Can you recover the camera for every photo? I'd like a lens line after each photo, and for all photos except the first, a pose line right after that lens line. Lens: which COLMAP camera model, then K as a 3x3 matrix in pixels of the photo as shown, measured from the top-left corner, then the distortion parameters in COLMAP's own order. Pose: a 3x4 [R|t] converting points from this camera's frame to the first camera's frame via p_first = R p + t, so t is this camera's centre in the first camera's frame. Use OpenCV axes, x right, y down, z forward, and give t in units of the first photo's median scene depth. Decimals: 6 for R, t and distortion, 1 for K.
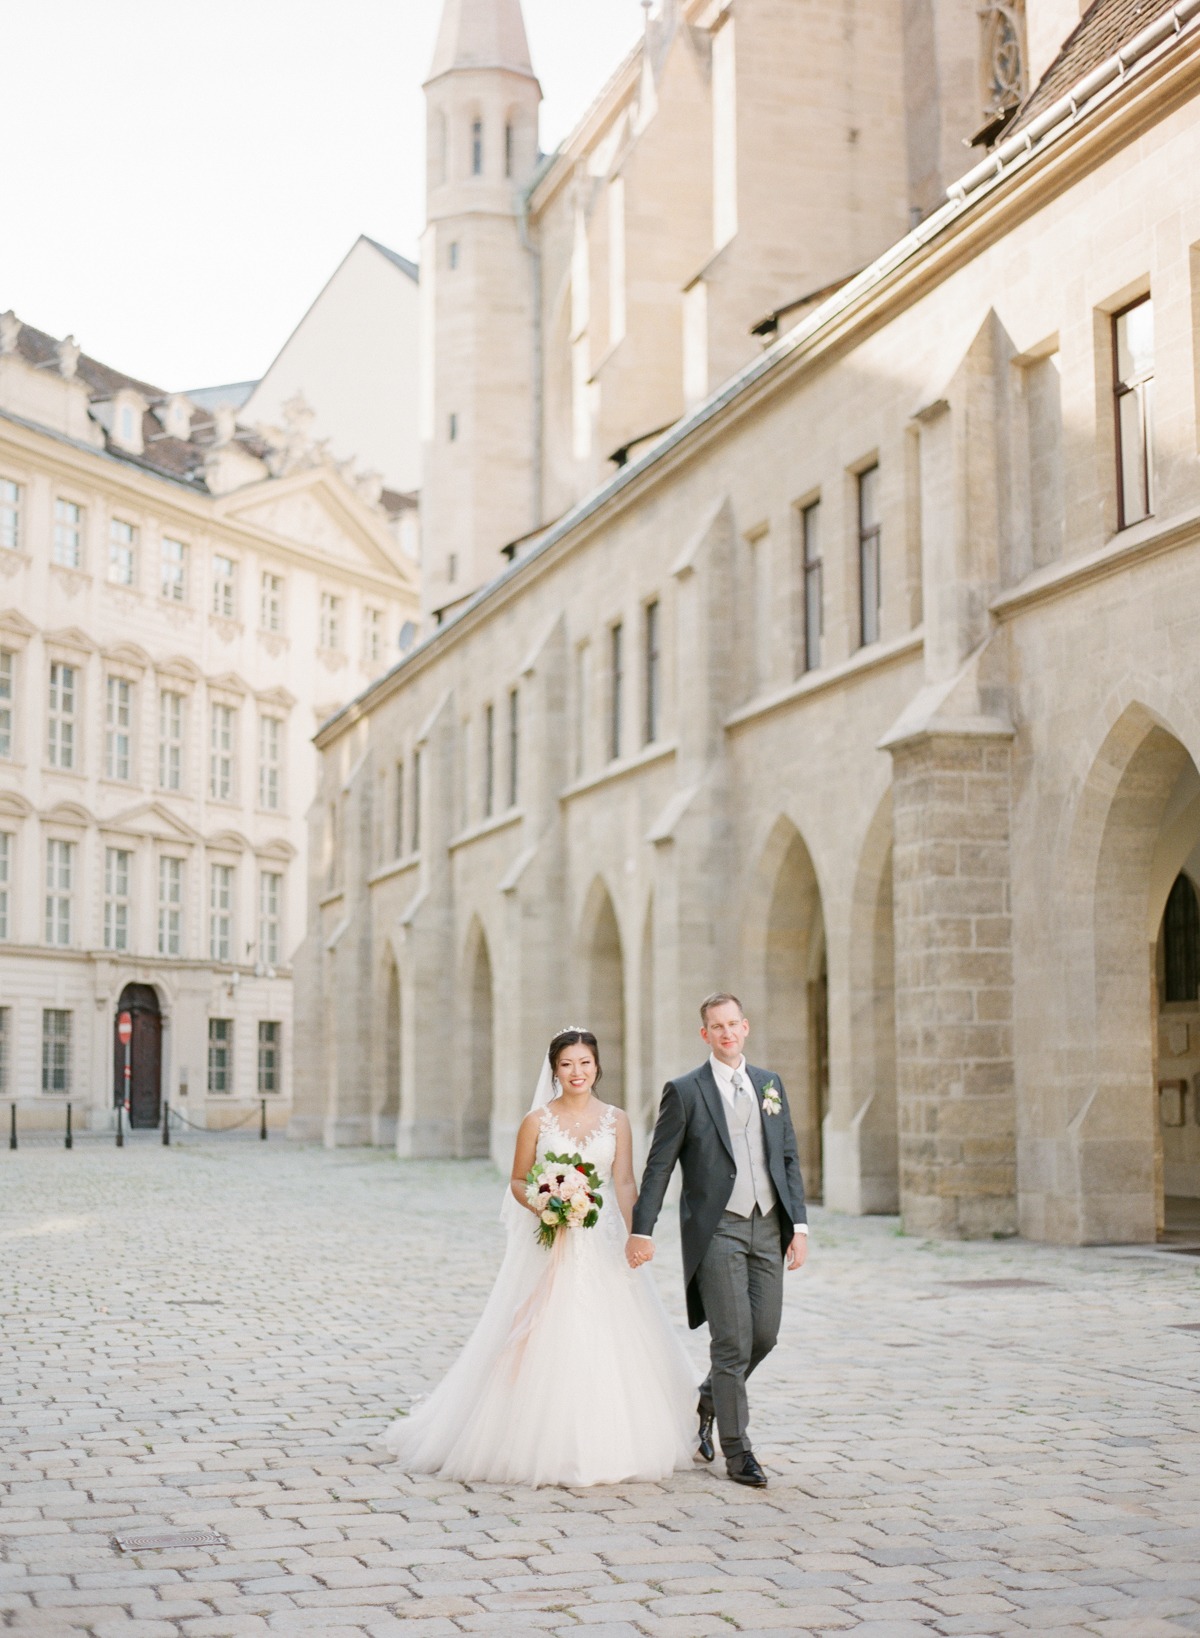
lens RADIAL K [[2830.4, 0, 600.0], [0, 2830.4, 819.0], [0, 0, 1]] dist [-0.111743, -0.099102]
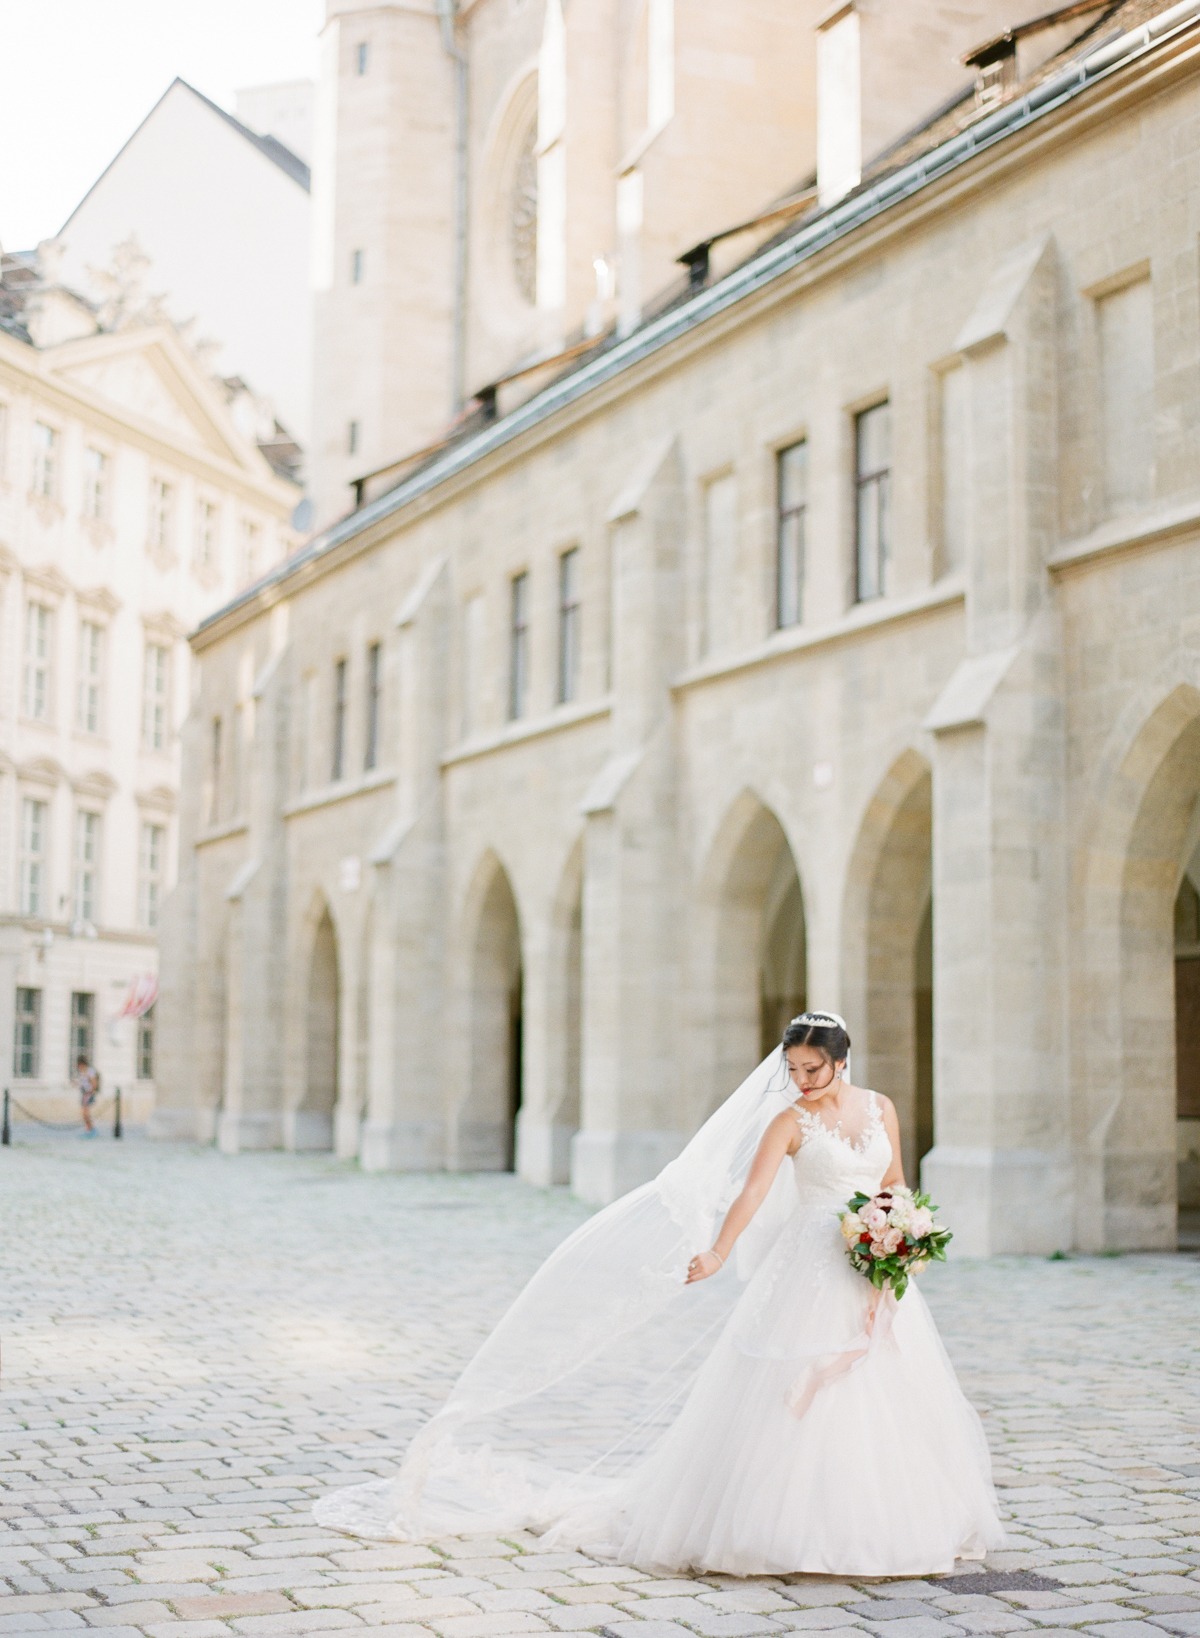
lens RADIAL K [[2830.4, 0, 600.0], [0, 2830.4, 819.0], [0, 0, 1]] dist [-0.111743, -0.099102]
pose [[0.990764, 0.027550, 0.132767, -0.093261], [-0.028047, 0.999605, 0.001873, 0.018732], [-0.132663, -0.005580, 0.991146, 0.199615]]
